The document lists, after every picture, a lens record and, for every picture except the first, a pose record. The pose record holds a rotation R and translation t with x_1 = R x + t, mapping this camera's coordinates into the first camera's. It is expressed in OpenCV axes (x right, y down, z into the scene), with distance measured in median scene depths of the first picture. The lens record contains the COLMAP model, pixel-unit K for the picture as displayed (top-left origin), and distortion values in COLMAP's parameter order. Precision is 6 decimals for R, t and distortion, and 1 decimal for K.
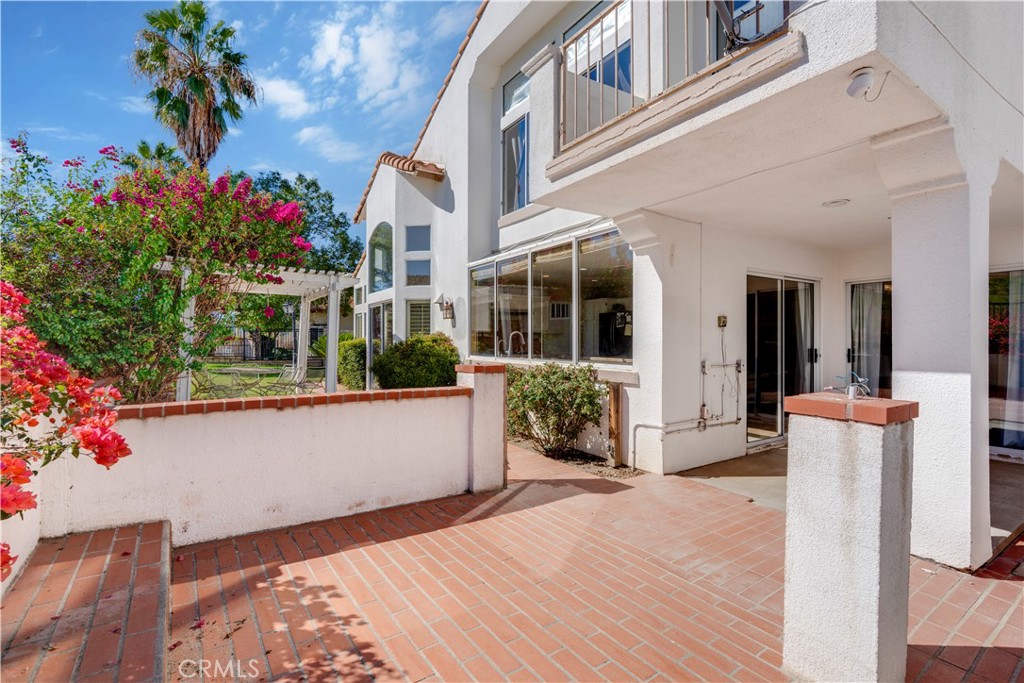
lens RADIAL K [[463.2, 0, 509.7], [0, 463.2, 335.9], [0, 0, 1]] dist [0.000007, -0.000591]
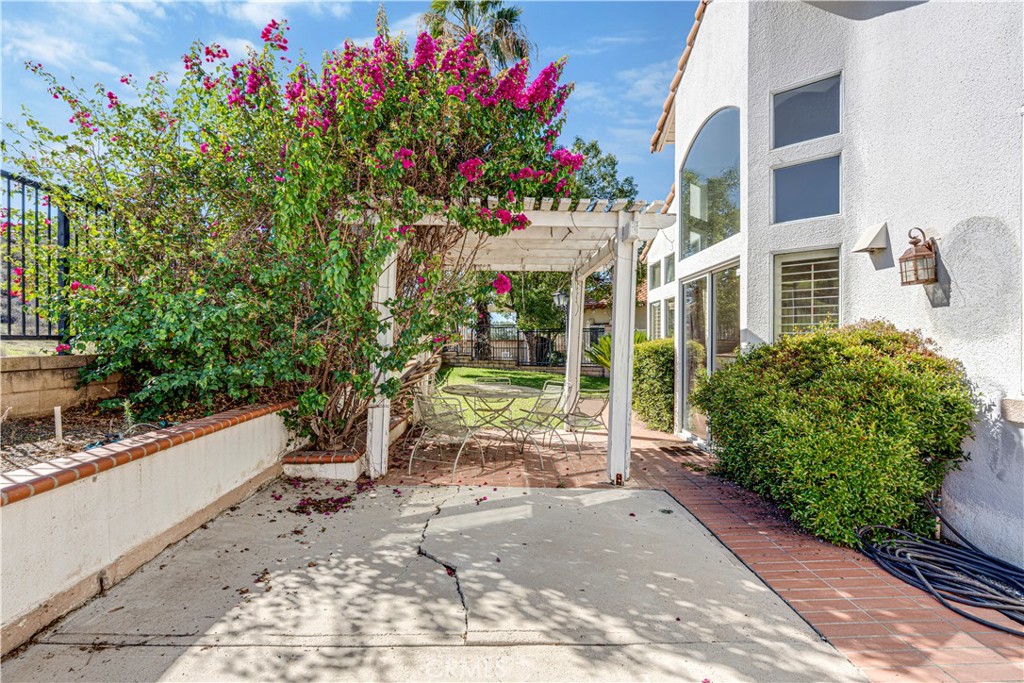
lens RADIAL K [[487.3, 0, 506.6], [0, 487.3, 350.1], [0, 0, 1]] dist [-0.004068, 0.000110]
pose [[0.835736, 0.008101, -0.549072, -0.176168], [0.005329, 0.999724, 0.022861, 0.005351], [0.549106, -0.022032, 0.835462, 0.437140]]
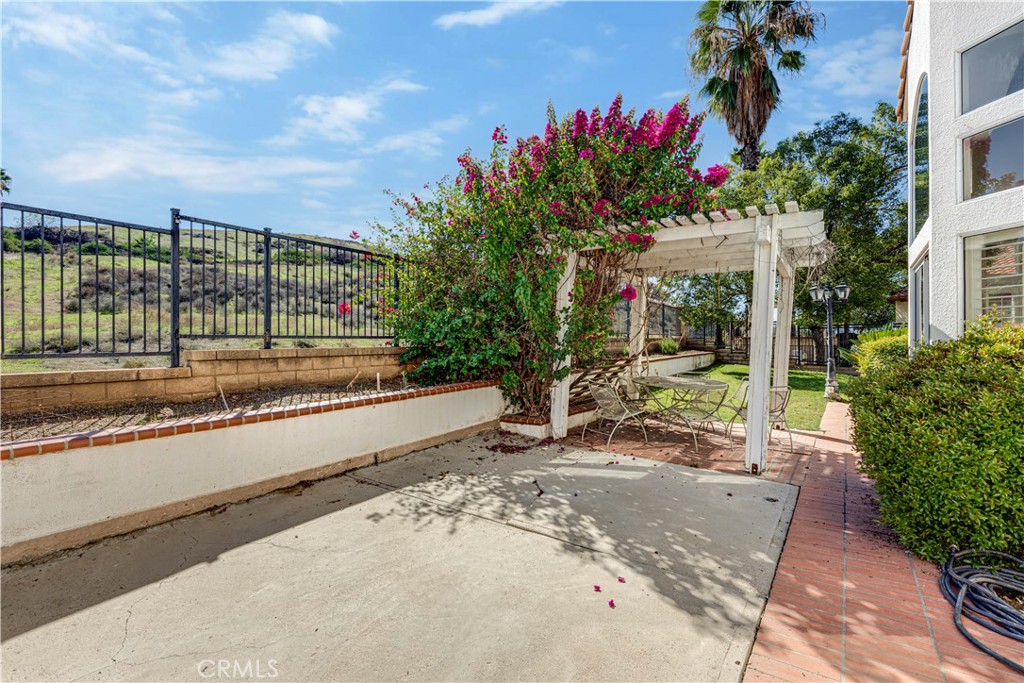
lens RADIAL K [[463.2, 0, 519.9], [0, 463.2, 338.5], [0, 0, 1]] dist [0.000007, -0.000591]
pose [[0.362699, -0.002652, -0.931902, 0.008086], [0.009427, 0.999955, 0.000823, 0.005611], [0.931858, -0.009083, 0.362708, 0.491803]]
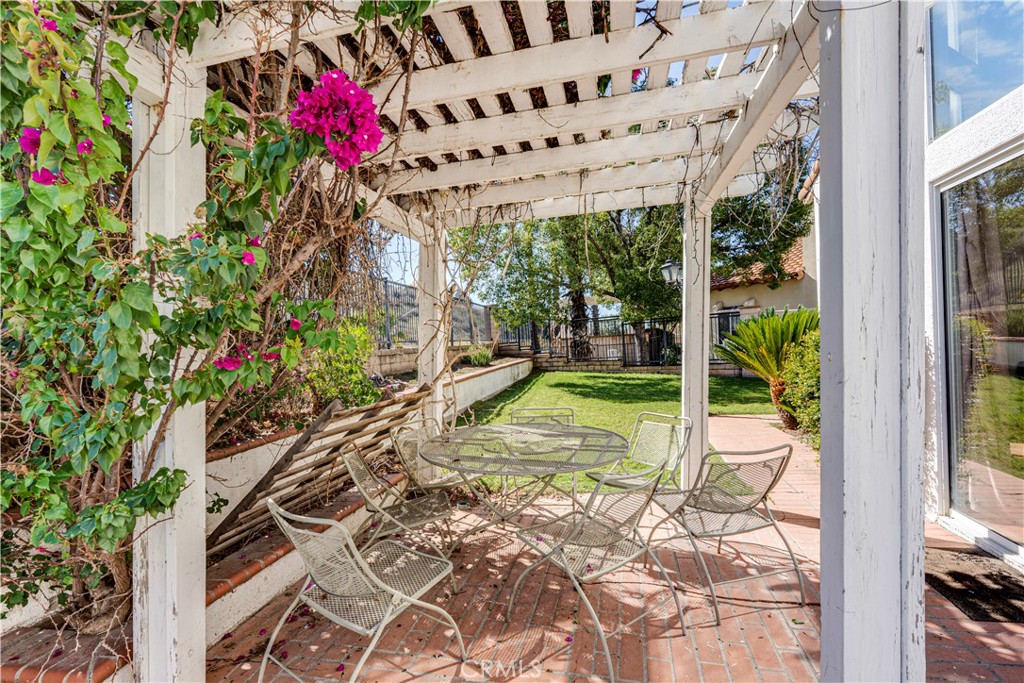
lens RADIAL K [[487.3, 0, 512.3], [0, 487.3, 365.6], [0, 0, 1]] dist [-0.004068, 0.000110]
pose [[0.688097, -0.009402, -0.725558, -0.312060], [0.066789, 0.996492, 0.050428, 0.006147], [0.722538, -0.083158, 0.686311, 0.732550]]
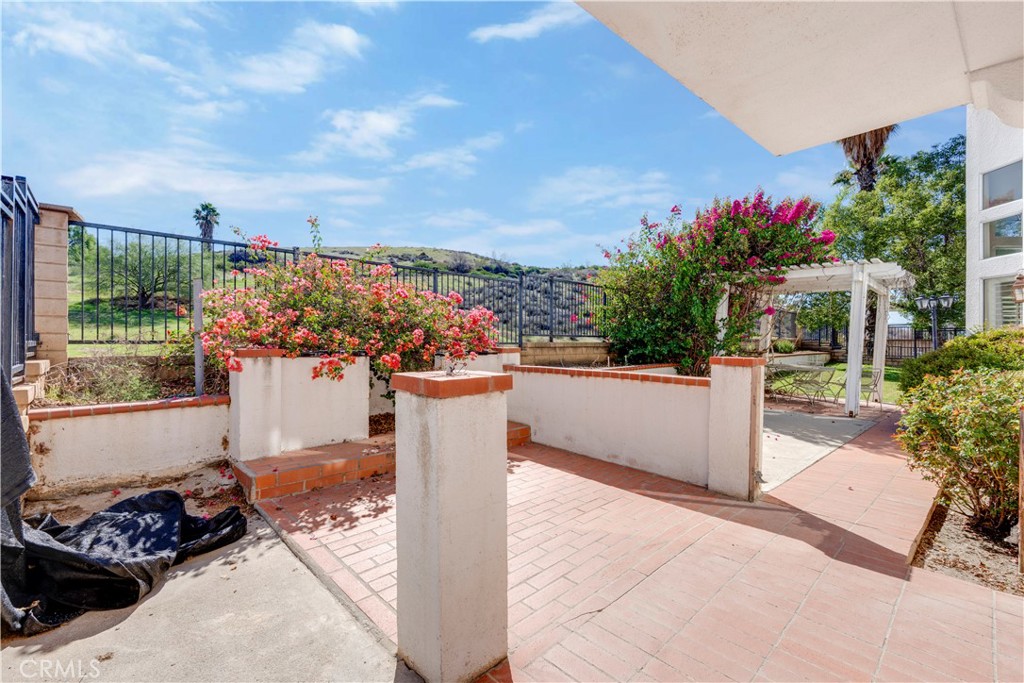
lens RADIAL K [[452.6, 0, 512.6], [0, 452.6, 341.4], [0, 0, 1]] dist [-0.002566, -0.001265]
pose [[0.151386, 0.000943, -0.988474, 0.334474], [0.003500, 0.999993, 0.001490, 0.011923], [0.988469, -0.003685, 0.151381, 0.191702]]
